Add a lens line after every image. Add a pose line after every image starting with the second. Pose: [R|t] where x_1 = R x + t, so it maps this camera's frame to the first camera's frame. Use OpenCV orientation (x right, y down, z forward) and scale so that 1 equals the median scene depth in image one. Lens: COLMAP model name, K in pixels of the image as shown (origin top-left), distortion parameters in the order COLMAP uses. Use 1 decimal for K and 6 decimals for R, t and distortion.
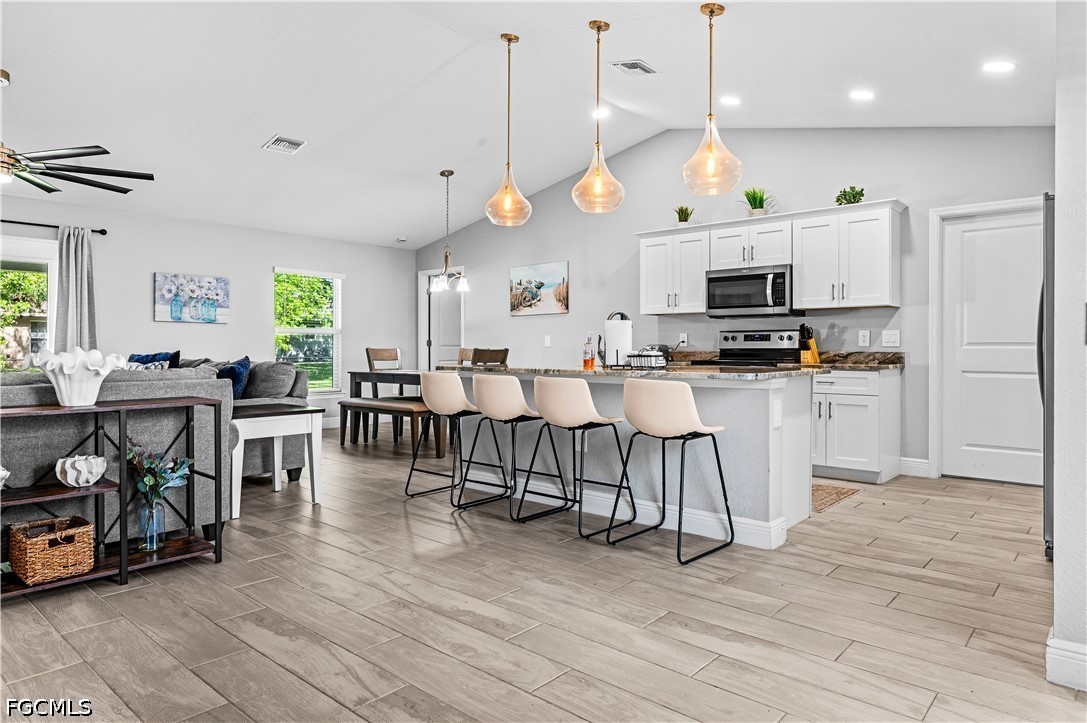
lens RADIAL K [[669.0, 0, 527.0], [0, 669.0, 343.1], [0, 0, 1]] dist [-0.011973, -0.000696]
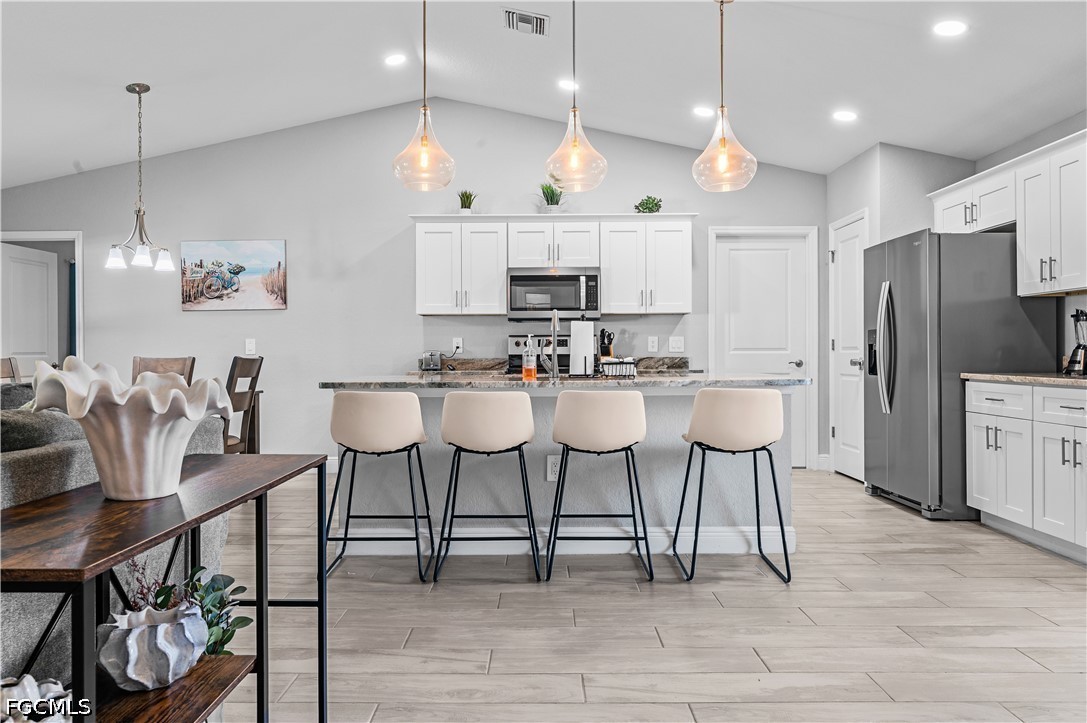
lens RADIAL K [[758.3, 0, 532.9], [0, 758.3, 352.8], [0, 0, 1]] dist [-0.004282, 0.000257]
pose [[0.746678, -0.003790, 0.665175, -0.420770], [0.001098, 0.999989, 0.004465, 0.000973], [-0.665185, -0.002604, 0.746674, 0.248669]]
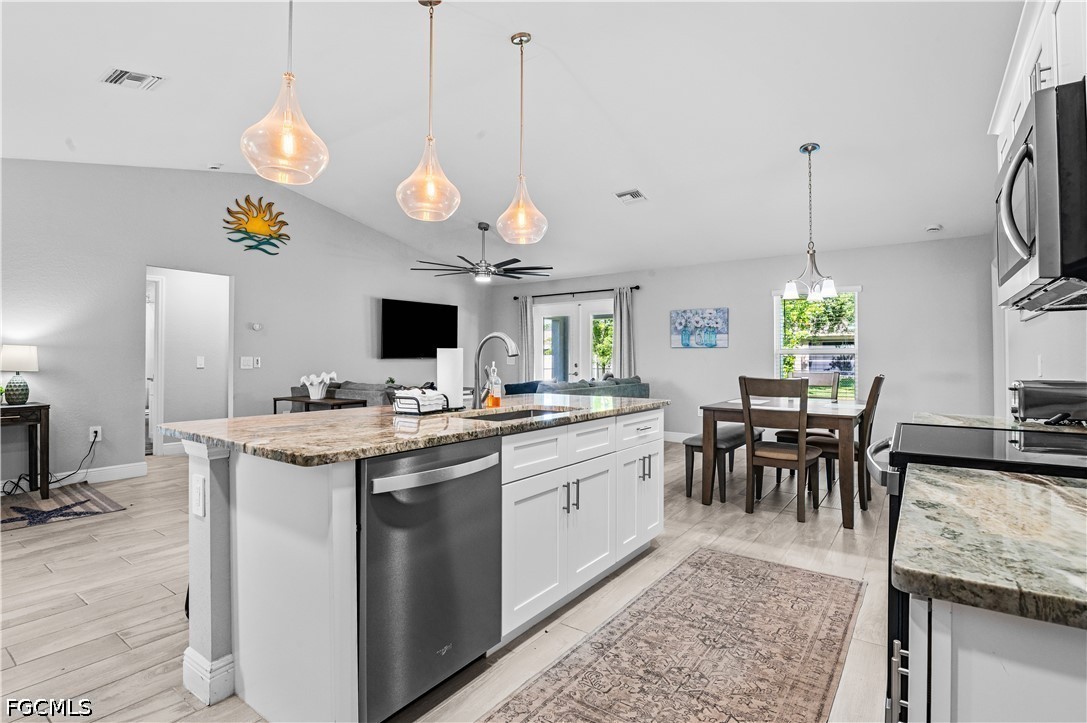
lens RADIAL K [[521.6, 0, 535.6], [0, 521.6, 359.5], [0, 0, 1]] dist [-0.013176, -0.001438]
pose [[0.110736, 0.002790, -0.993846, 0.574890], [0.007496, 0.999965, 0.003643, -0.019208], [0.993822, -0.007853, 0.110712, 0.797113]]
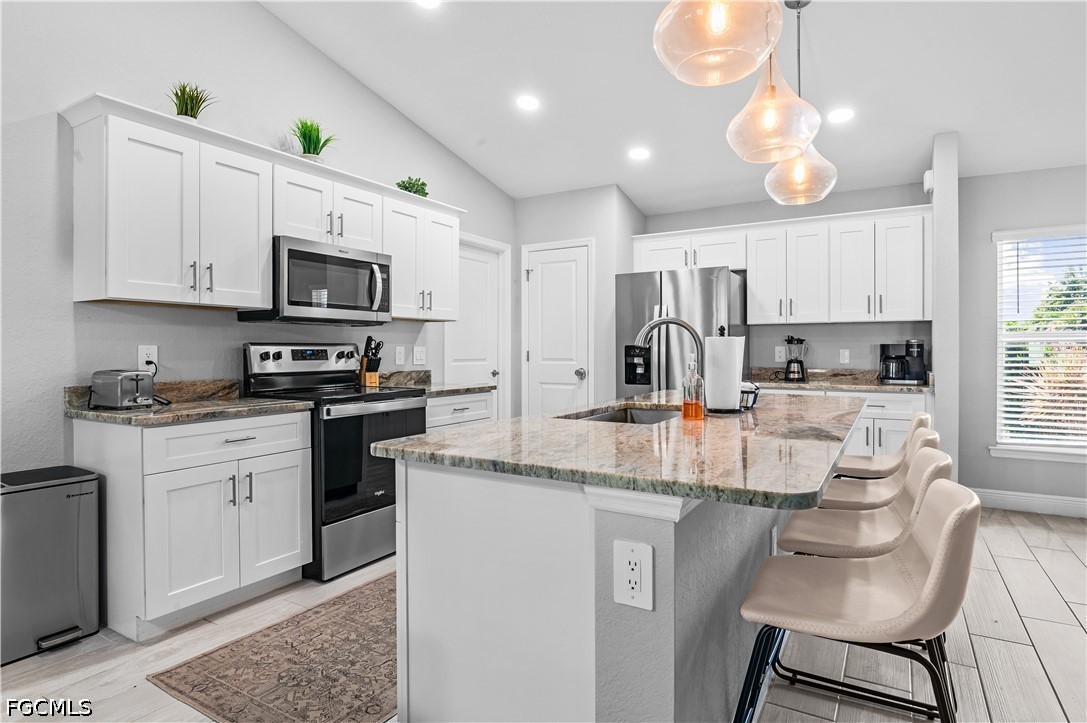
lens RADIAL K [[592.1, 0, 535.4], [0, 592.1, 352.9], [0, 0, 1]] dist [-0.010708, 0.000953]
pose [[-0.194739, -0.007384, 0.980827, -0.282446], [-0.007408, 0.999954, 0.006057, -0.016503], [-0.980827, -0.006086, -0.194785, 0.989103]]
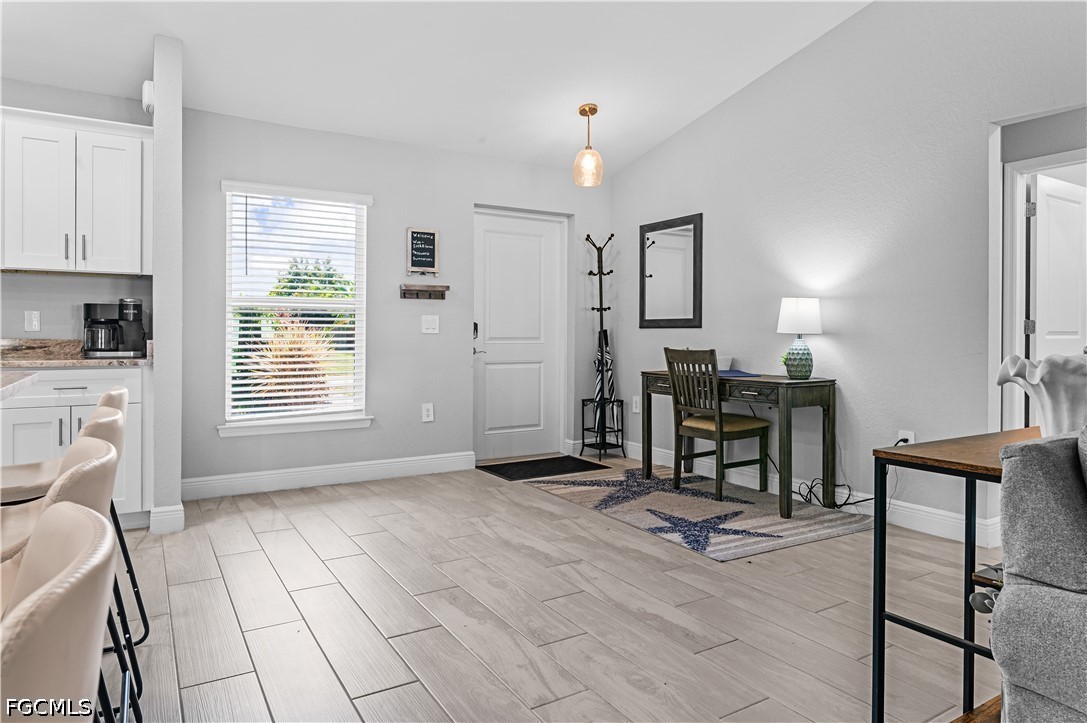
lens RADIAL K [[669.0, 0, 544.0], [0, 669.0, 335.2], [0, 0, 1]] dist [-0.011973, -0.000696]
pose [[-0.961477, -0.008746, 0.274747, -0.205756], [-0.009527, 0.999953, -0.001506, 0.000870], [-0.274721, -0.004065, -0.961515, 0.881204]]
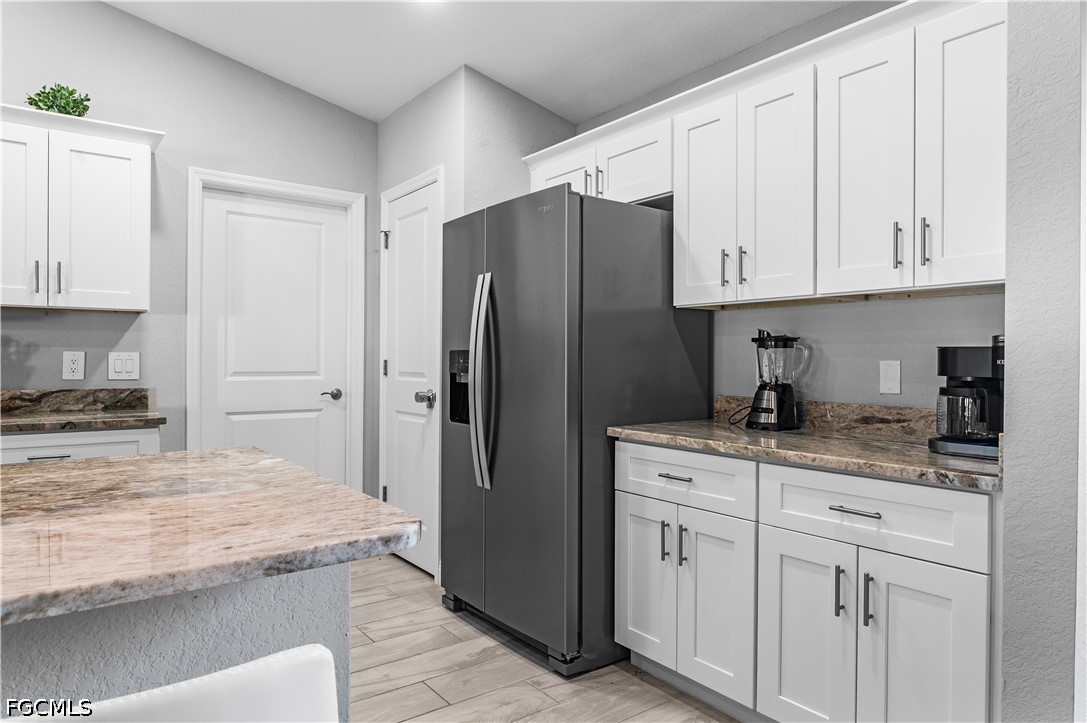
lens RADIAL K [[669.0, 0, 541.7], [0, 669.0, 359.6], [0, 0, 1]] dist [-0.011973, -0.000696]
pose [[0.183843, -0.003909, 0.982948, 0.028527], [-0.011827, 0.999911, 0.006189, -0.020193], [-0.982884, -0.012763, 0.183781, 0.516373]]
